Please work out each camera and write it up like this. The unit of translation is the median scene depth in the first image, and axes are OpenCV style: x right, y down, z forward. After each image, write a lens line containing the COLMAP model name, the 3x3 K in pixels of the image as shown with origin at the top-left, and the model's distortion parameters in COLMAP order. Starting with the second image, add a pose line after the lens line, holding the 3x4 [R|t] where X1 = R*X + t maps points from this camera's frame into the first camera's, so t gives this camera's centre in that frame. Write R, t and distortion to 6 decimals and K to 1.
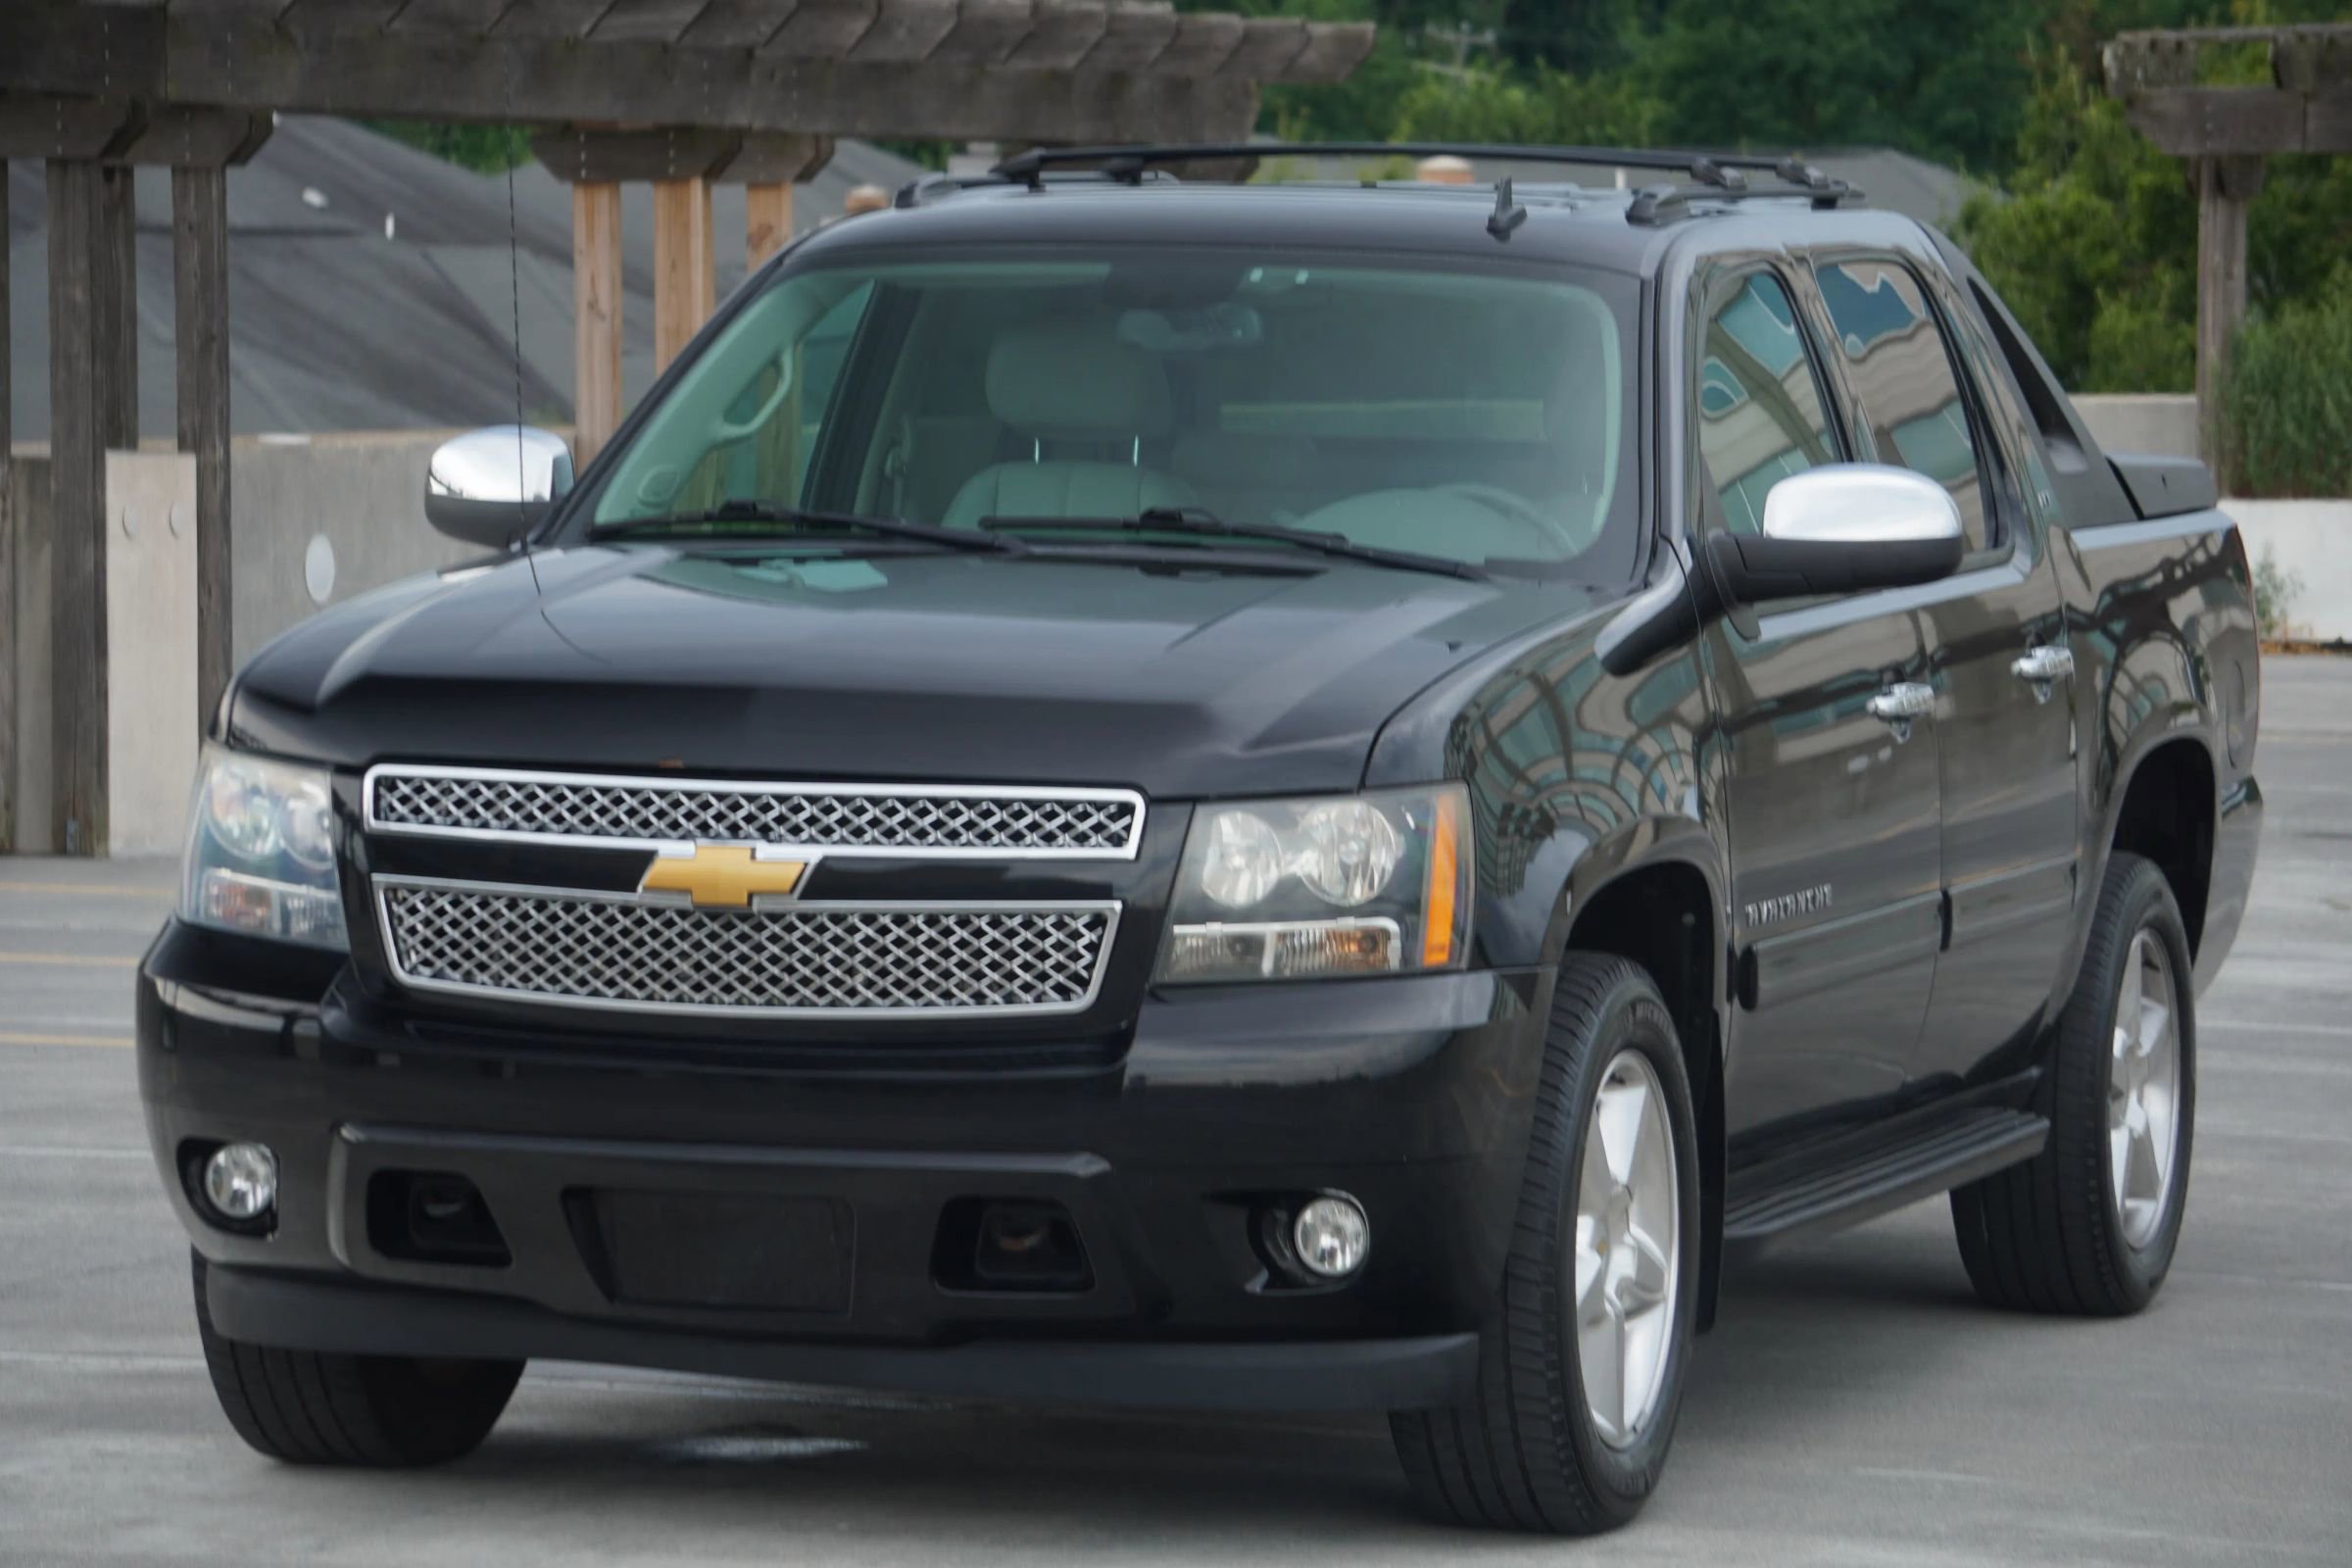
lens RADIAL K [[8743.1, 0, 1176.0], [0, 8743.1, 784.0], [0, 0, 1]] dist [0.939774, 5.242531]
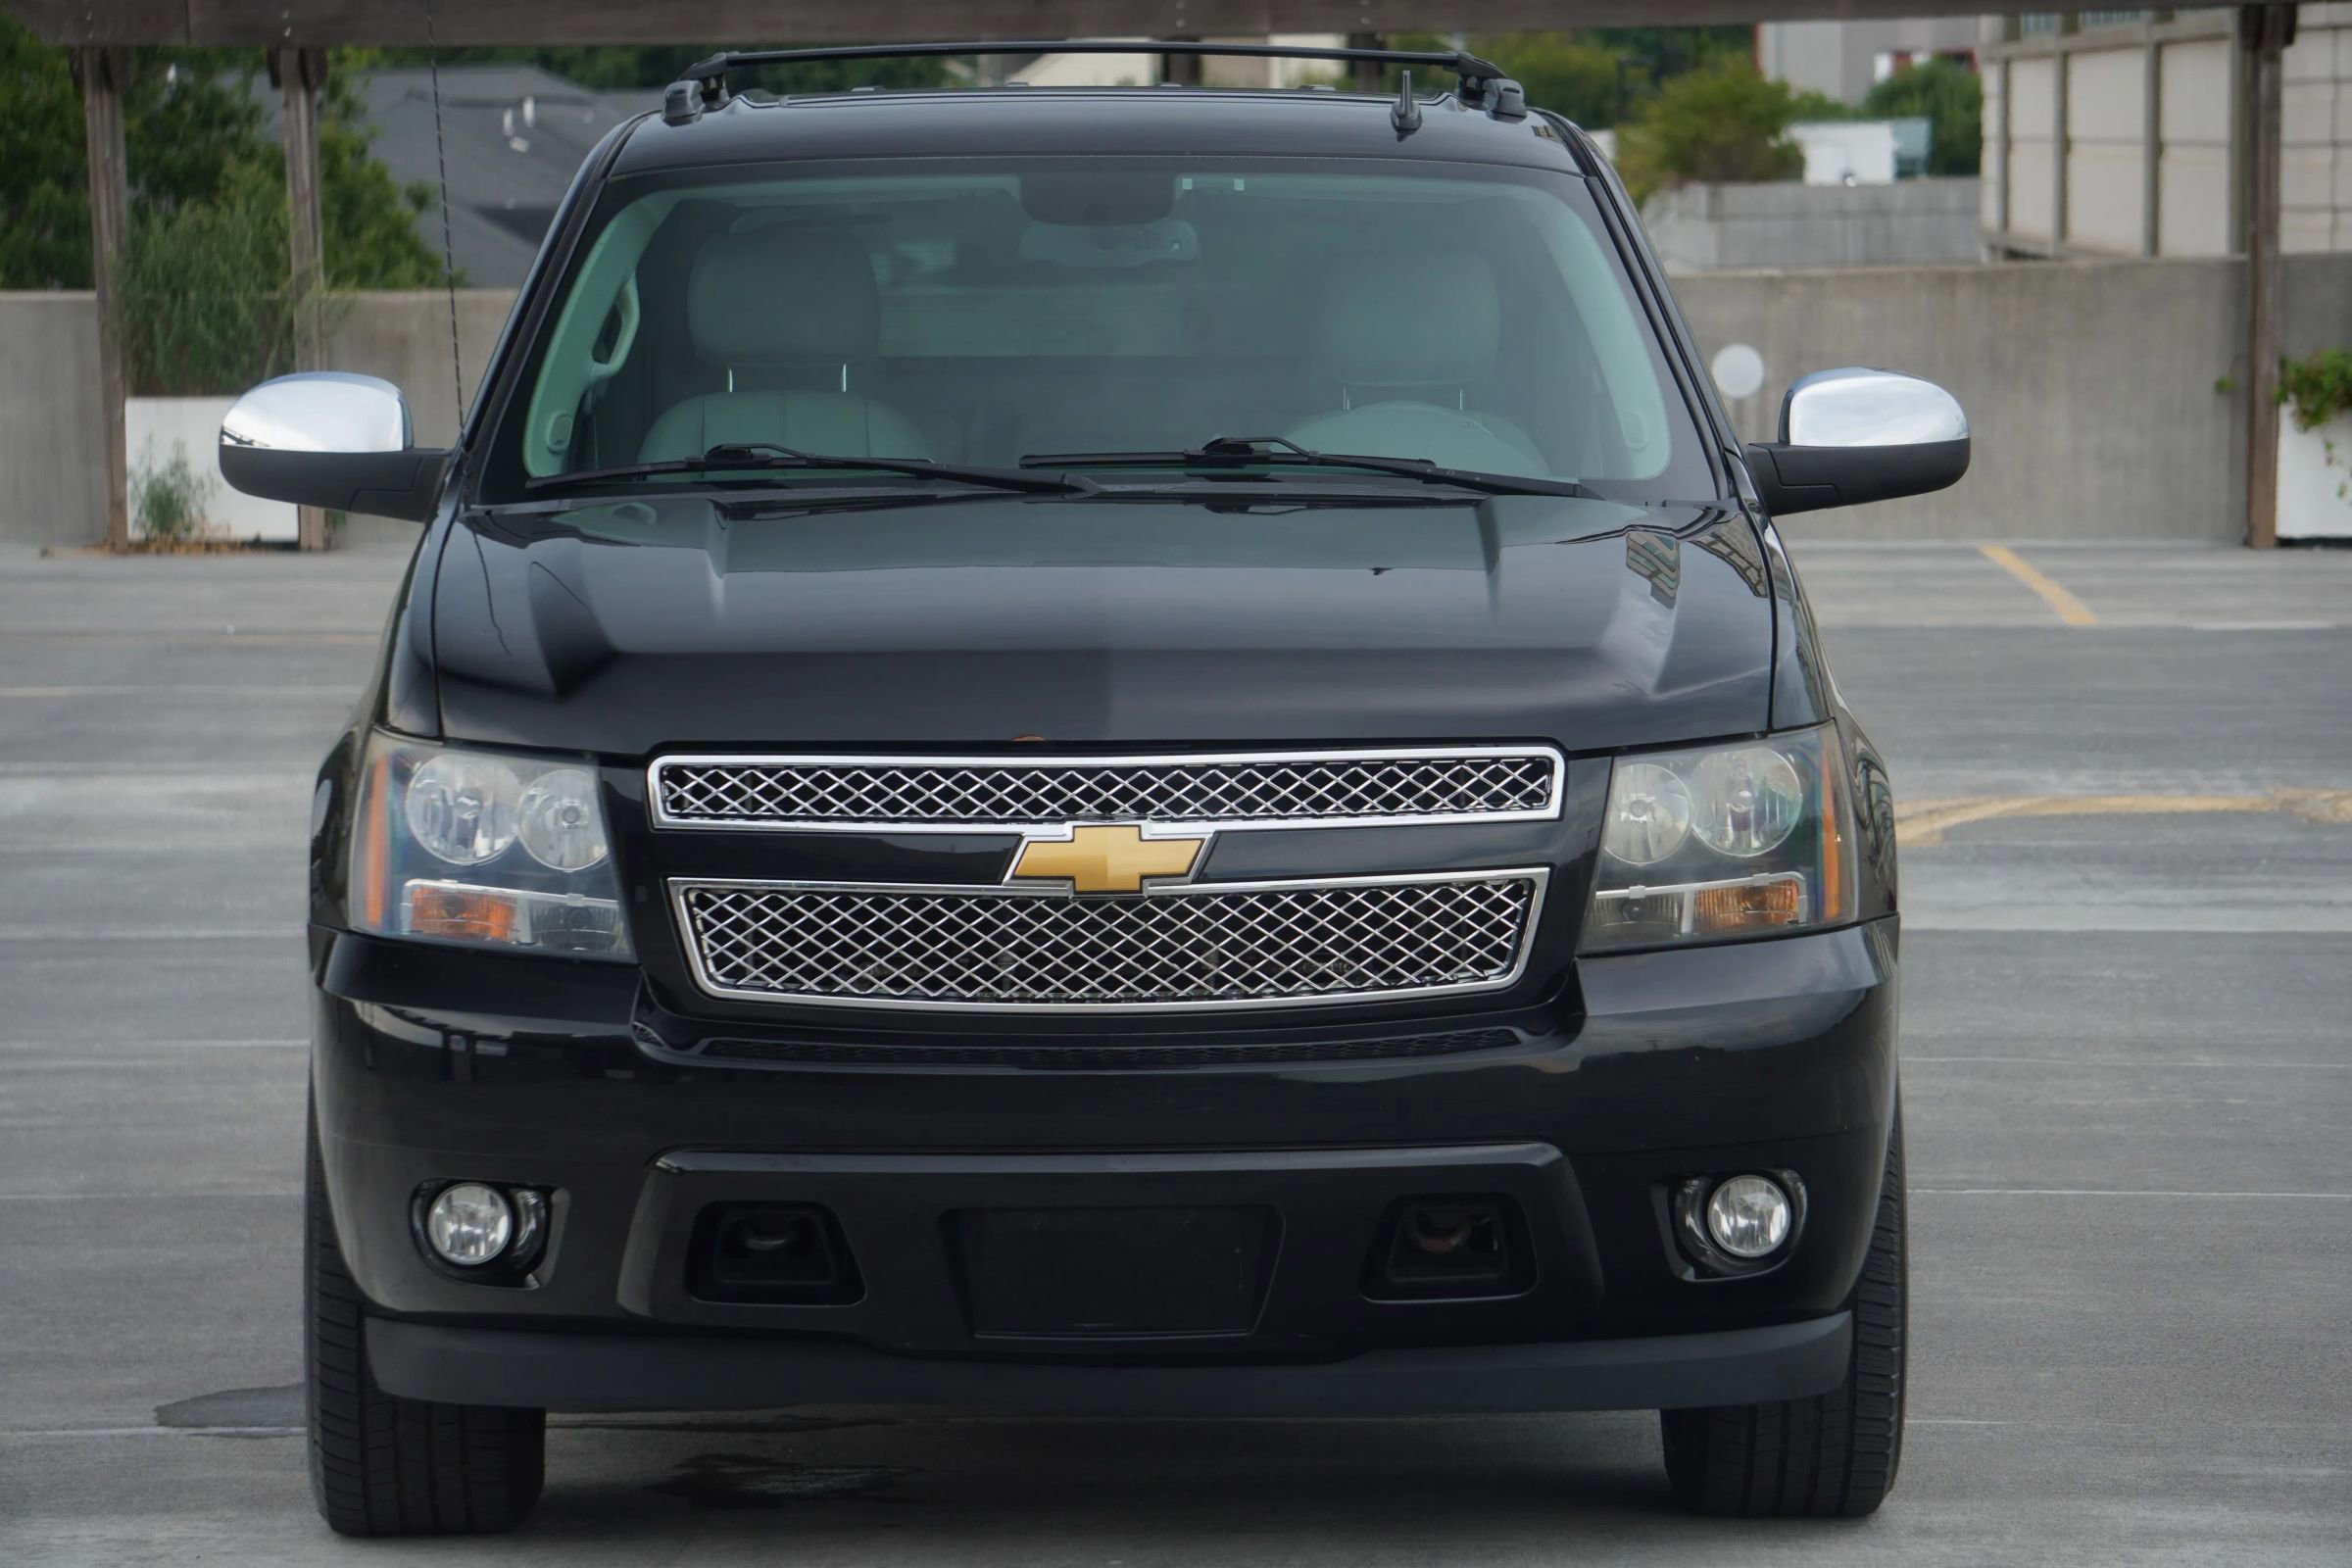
lens RADIAL K [[8676.4, 0, 1176.0], [0, 8676.4, 784.0], [0, 0, 1]] dist [0.923736, 6.390470]
pose [[0.945199, -0.046399, 0.323180, -0.328876], [0.042235, 0.998910, 0.019892, -0.014644], [-0.323751, -0.005152, 0.946128, 0.143189]]
